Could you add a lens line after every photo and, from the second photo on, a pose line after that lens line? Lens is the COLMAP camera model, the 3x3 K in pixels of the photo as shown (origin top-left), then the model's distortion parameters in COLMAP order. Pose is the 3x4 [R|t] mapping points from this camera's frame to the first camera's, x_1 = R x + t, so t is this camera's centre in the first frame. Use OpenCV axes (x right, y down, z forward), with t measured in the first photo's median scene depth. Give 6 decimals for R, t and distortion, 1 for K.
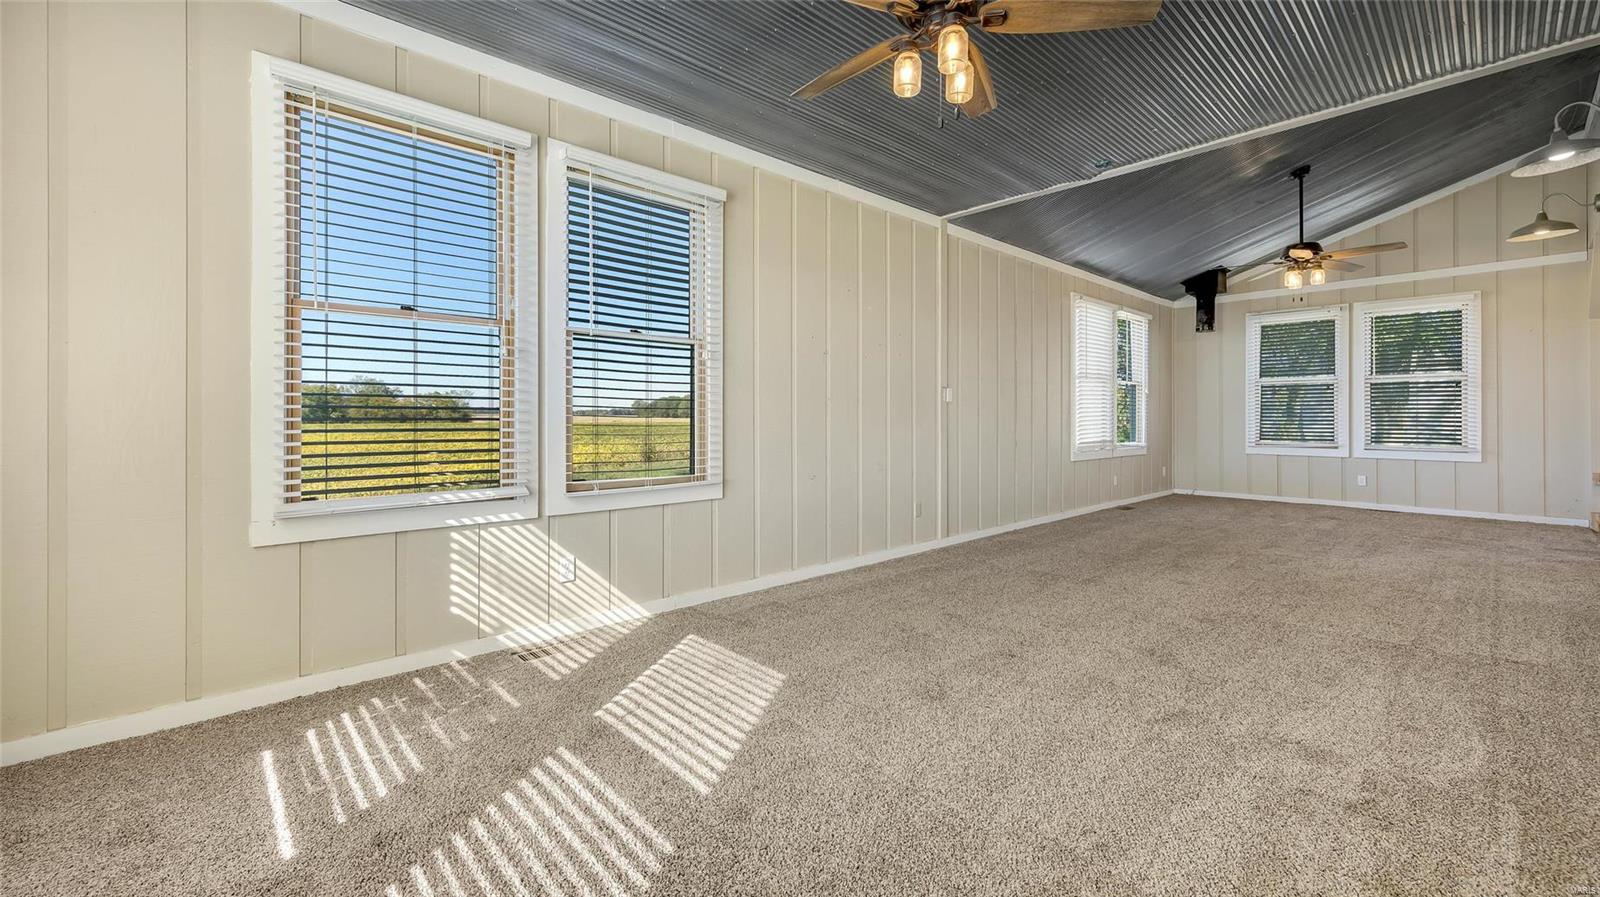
lens RADIAL K [[642.9, 0, 806.3], [0, 642.9, 420.1], [0, 0, 1]] dist [0.006957, 0.000286]
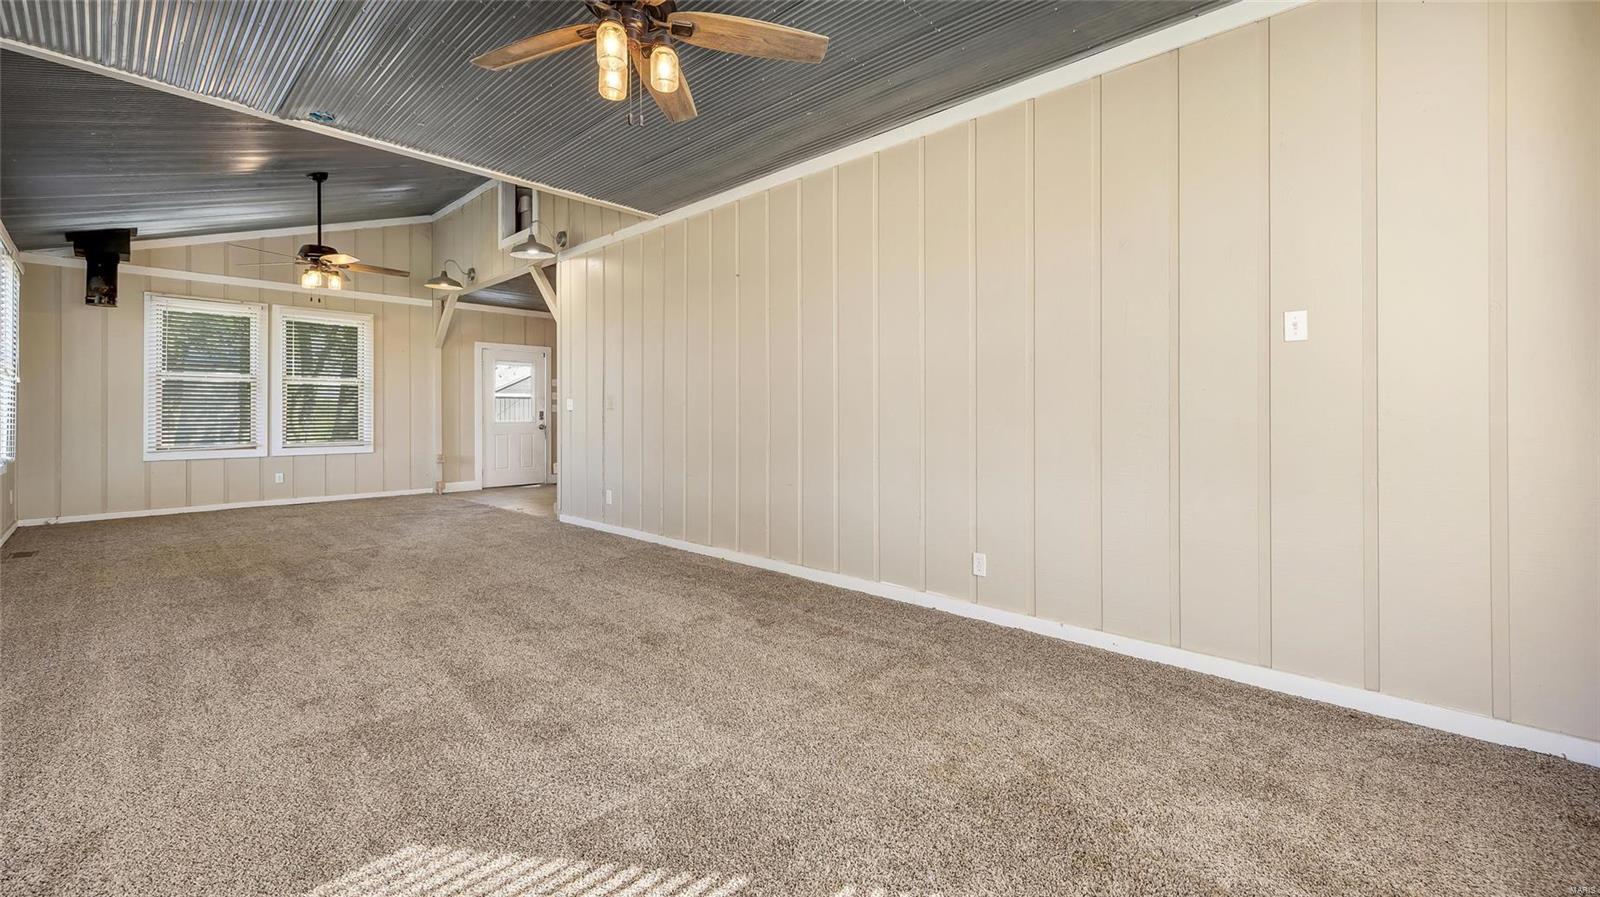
lens RADIAL K [[642.9, 0, 806.3], [0, 642.9, 420.1], [0, 0, 1]] dist [0.006957, 0.000286]
pose [[-0.078053, -0.008682, 0.996911, -0.234698], [0.008108, 0.999923, 0.009343, -0.001482], [-0.996916, 0.008812, -0.077977, 0.238540]]
